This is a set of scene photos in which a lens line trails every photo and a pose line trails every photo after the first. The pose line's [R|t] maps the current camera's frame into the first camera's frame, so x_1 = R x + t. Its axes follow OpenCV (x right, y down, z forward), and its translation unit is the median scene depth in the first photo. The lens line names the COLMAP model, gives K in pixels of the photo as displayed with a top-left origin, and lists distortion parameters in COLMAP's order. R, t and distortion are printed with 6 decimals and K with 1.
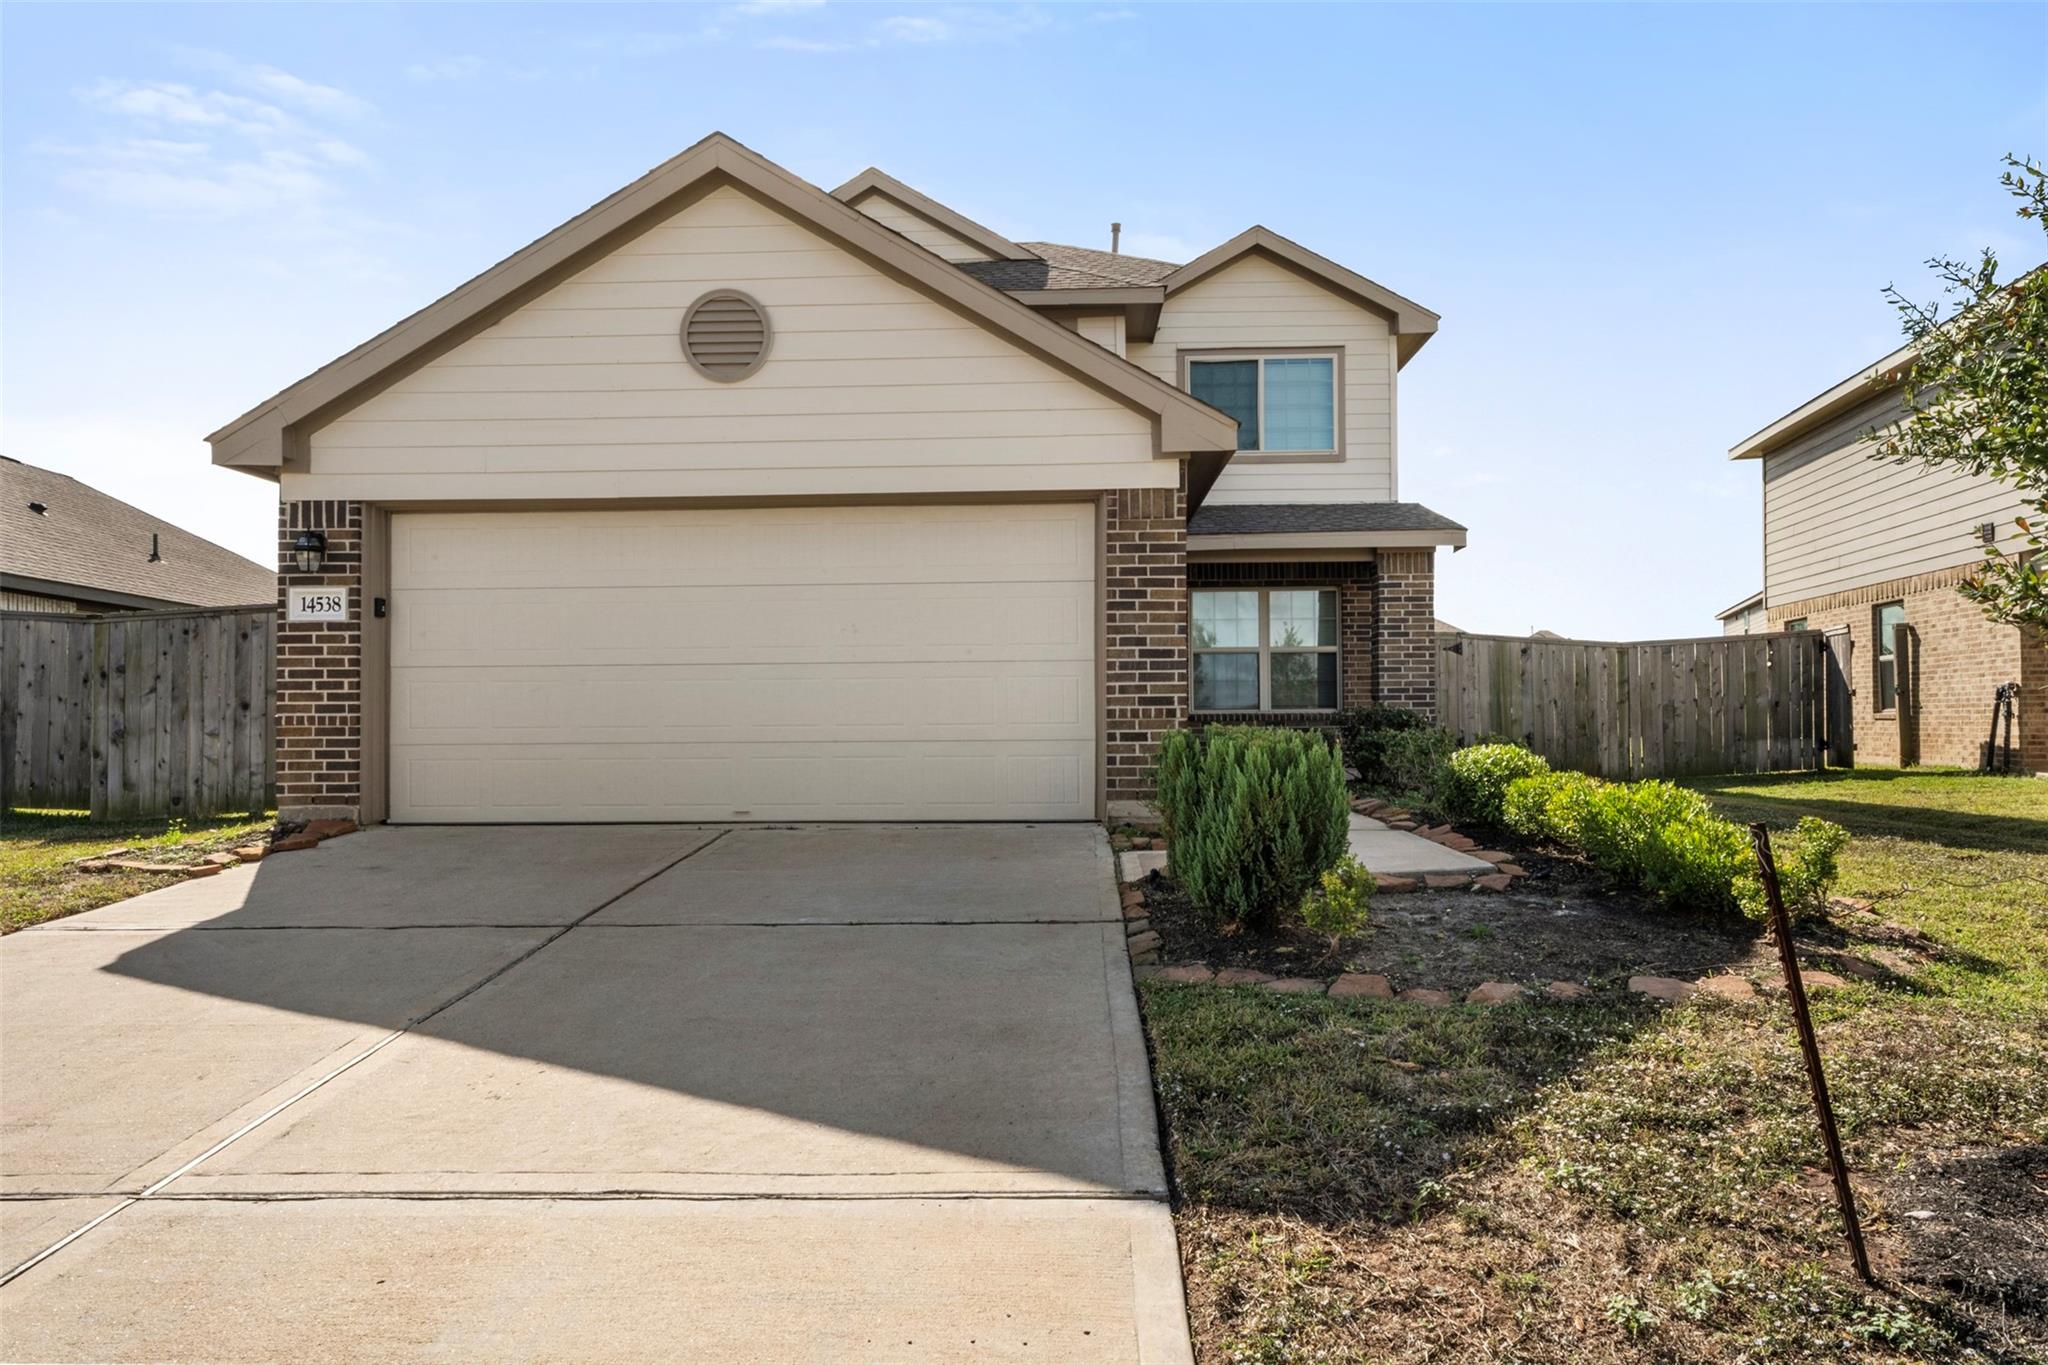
lens RADIAL K [[1305.4, 0, 1024.6], [0, 1305.4, 691.5], [0, 0, 1]] dist [-0.005931, -0.000246]
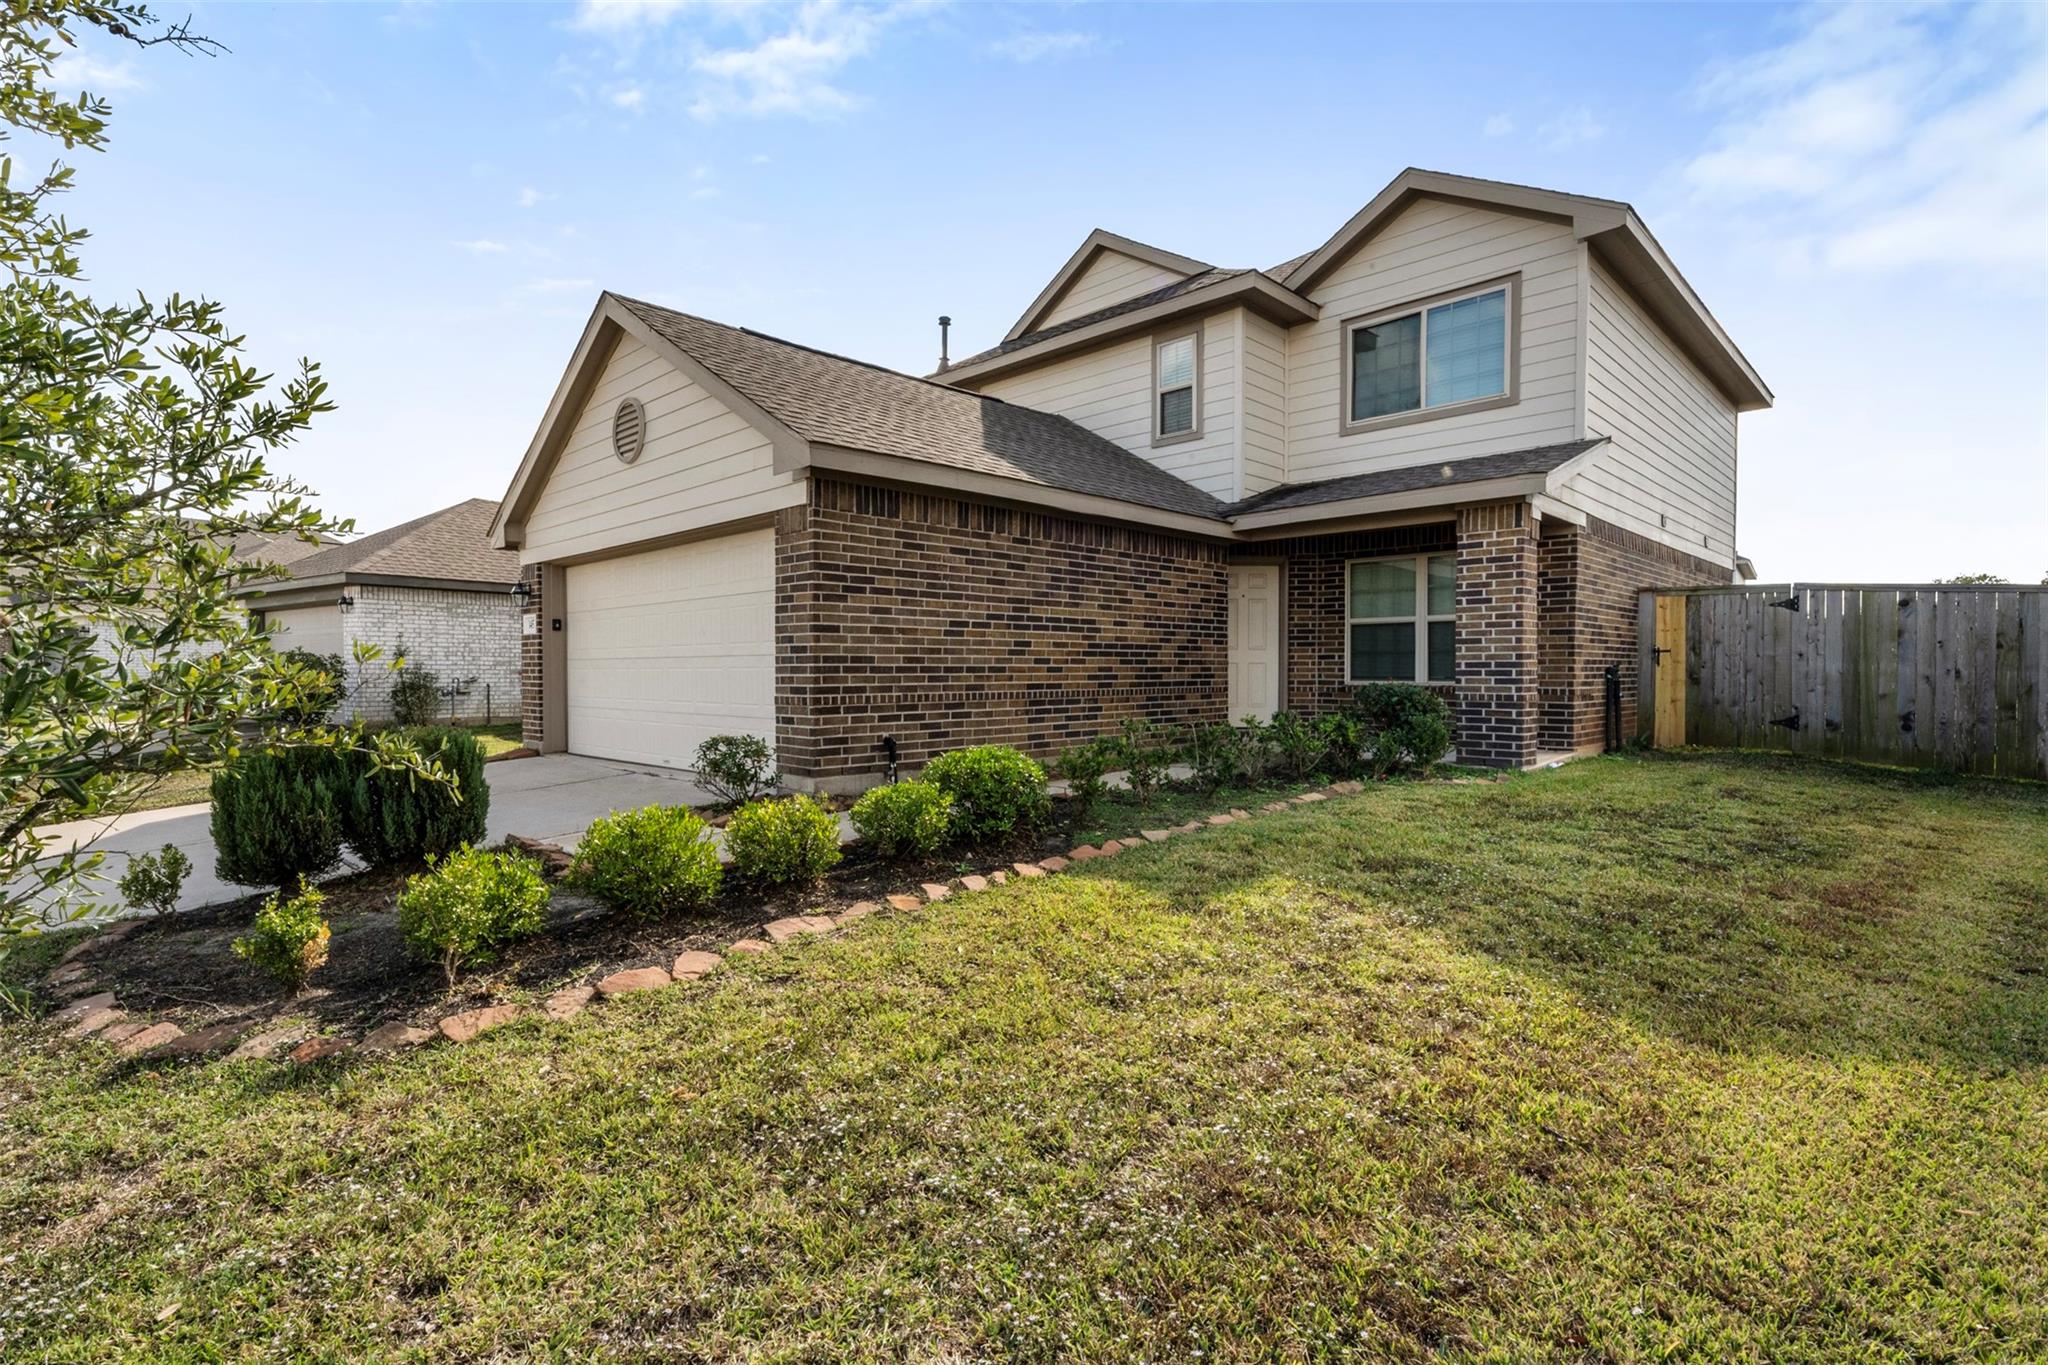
lens RADIAL K [[973.3, 0, 1023.3], [0, 973.3, 678.2], [0, 0, 1]] dist [0.006127, 0.000326]
pose [[0.728527, 0.012229, -0.684908, 0.512187], [0.014295, 0.999352, 0.033048, -0.017981], [0.684868, -0.033867, 0.727880, 0.312291]]
